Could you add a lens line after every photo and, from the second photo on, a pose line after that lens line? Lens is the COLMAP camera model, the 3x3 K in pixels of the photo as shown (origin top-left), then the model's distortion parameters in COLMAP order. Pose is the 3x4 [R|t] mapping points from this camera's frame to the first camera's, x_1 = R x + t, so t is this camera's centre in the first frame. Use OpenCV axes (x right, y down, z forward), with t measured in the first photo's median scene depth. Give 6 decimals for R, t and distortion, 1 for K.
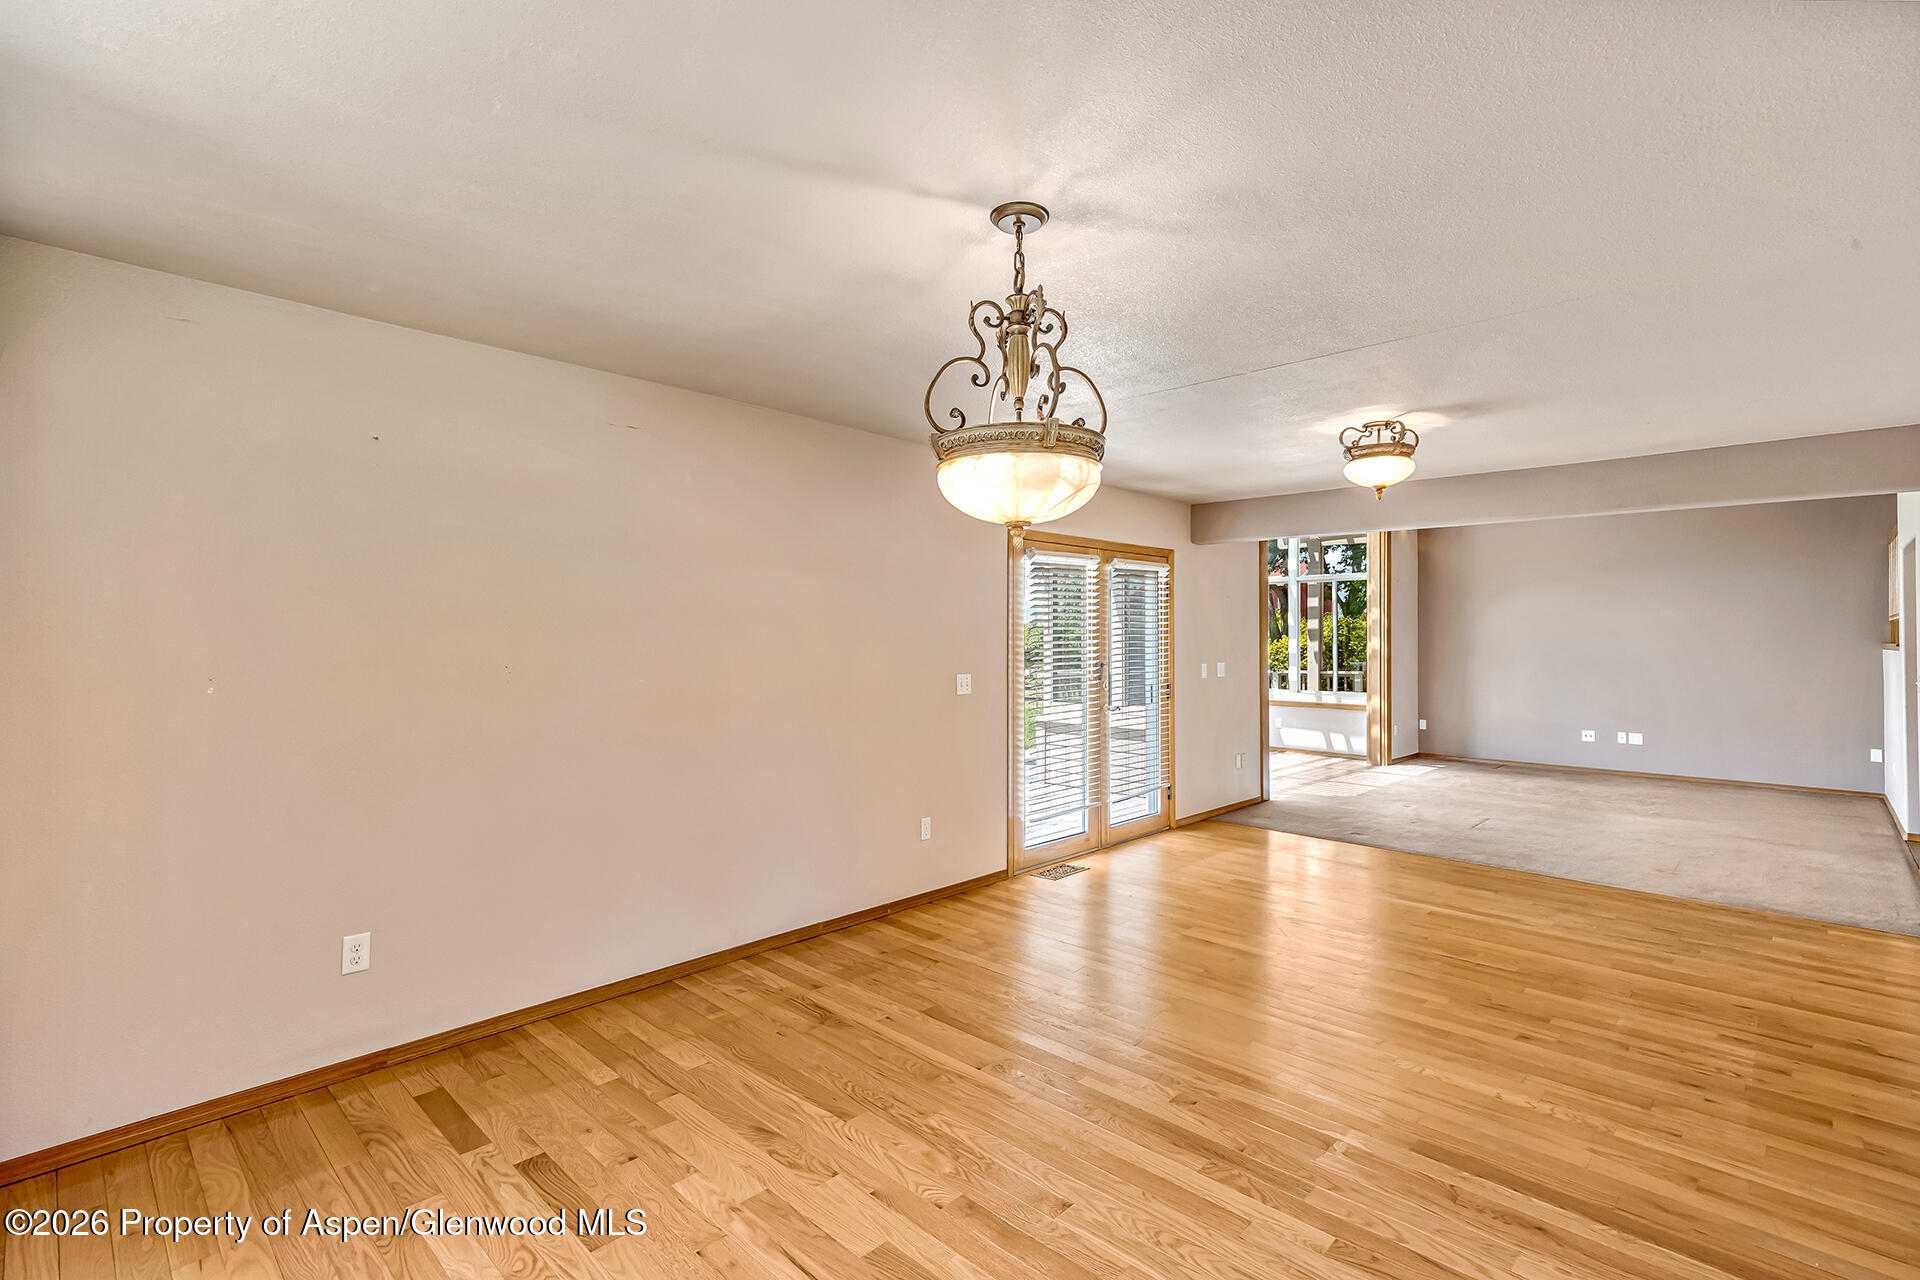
lens RADIAL K [[889.5, 0, 964.0], [0, 889.5, 635.2], [0, 0, 1]] dist [0.011104, -0.001021]
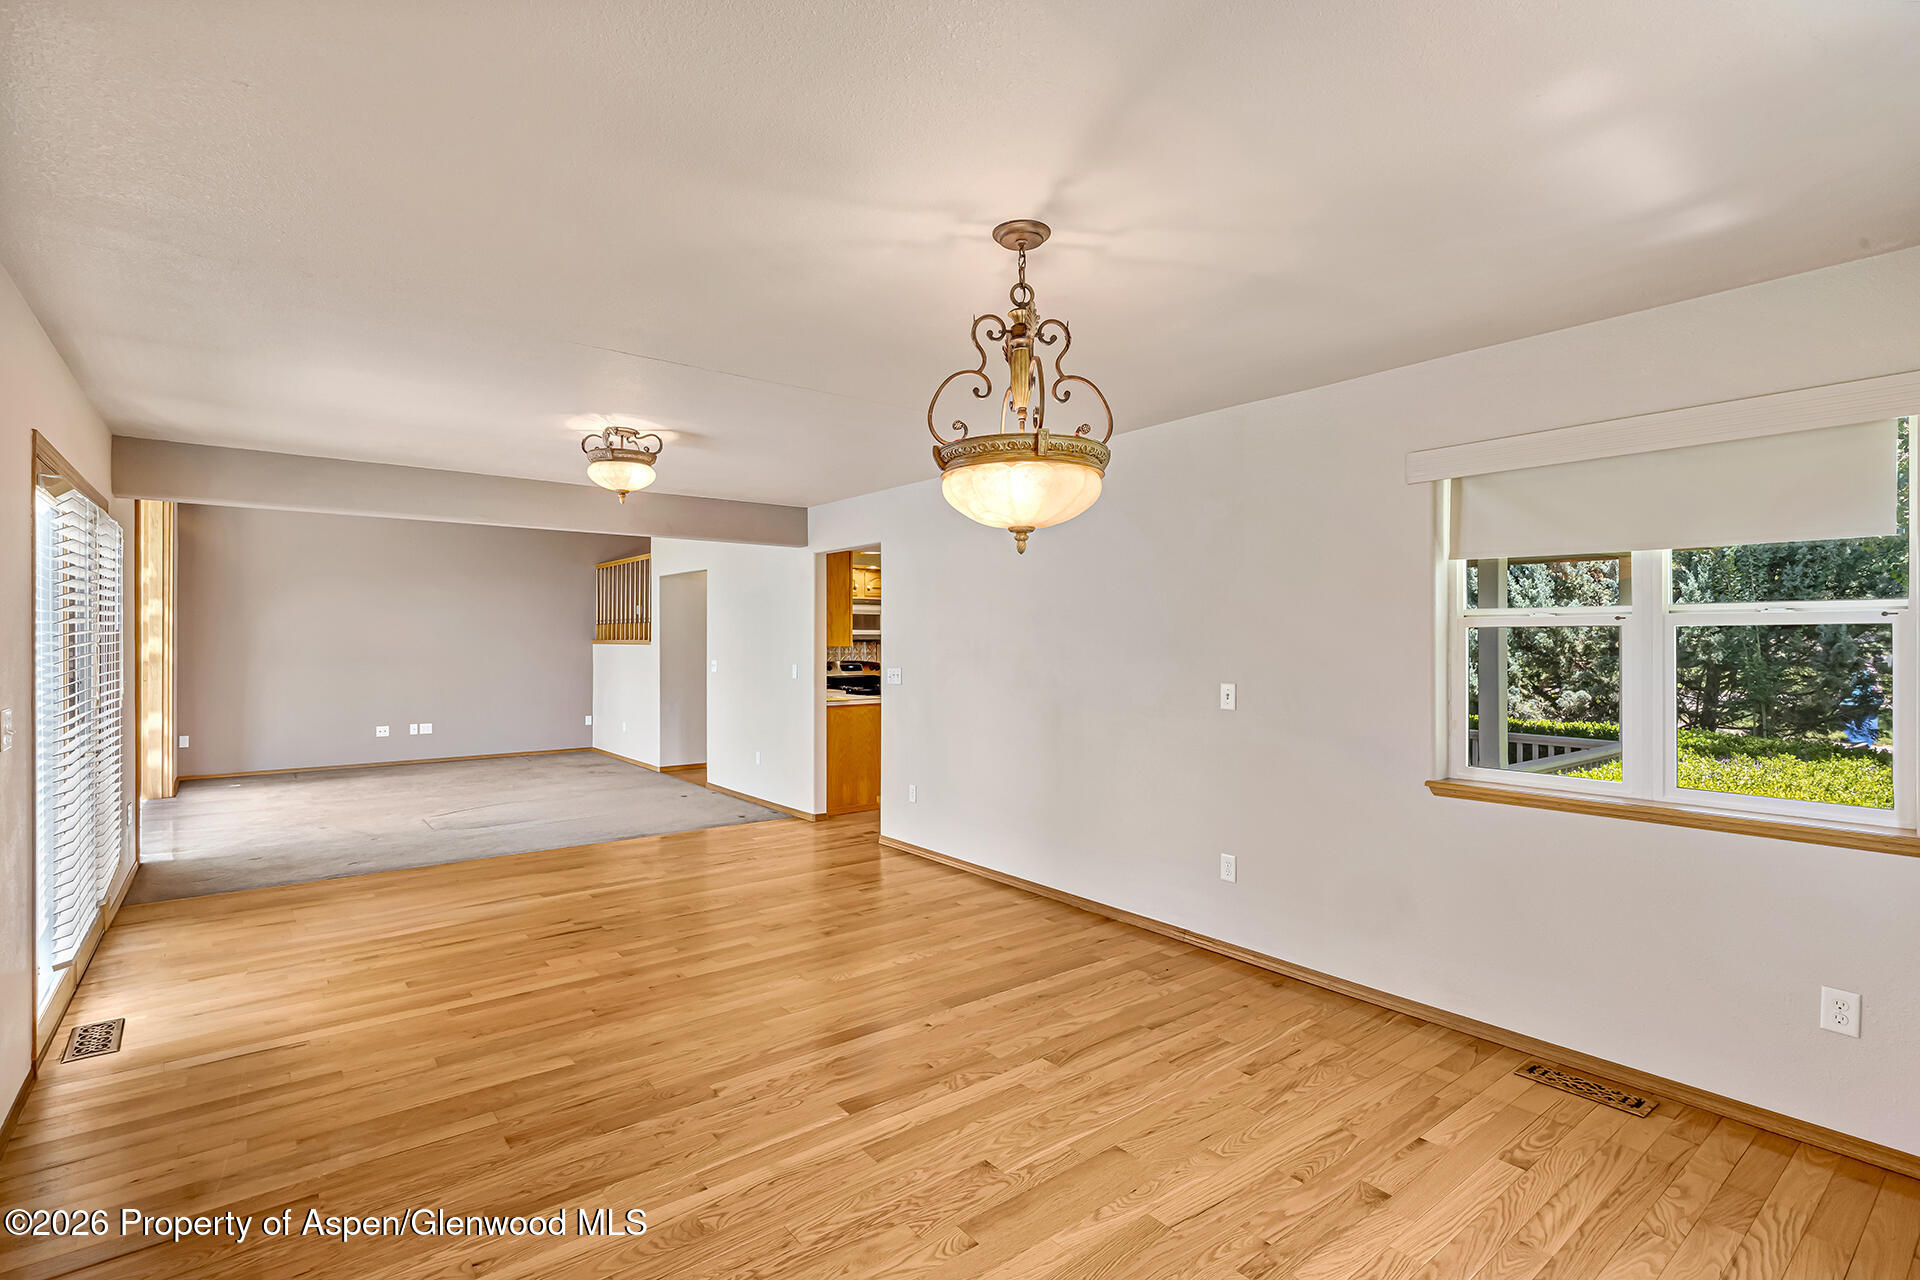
lens RADIAL K [[889.5, 0, 961.6], [0, 889.5, 639.5], [0, 0, 1]] dist [0.011104, -0.001021]
pose [[0.140817, -0.003344, 0.990030, -0.543513], [-0.003891, 0.999985, 0.003931, 0.003544], [-0.990028, -0.004406, 0.140802, 0.507012]]
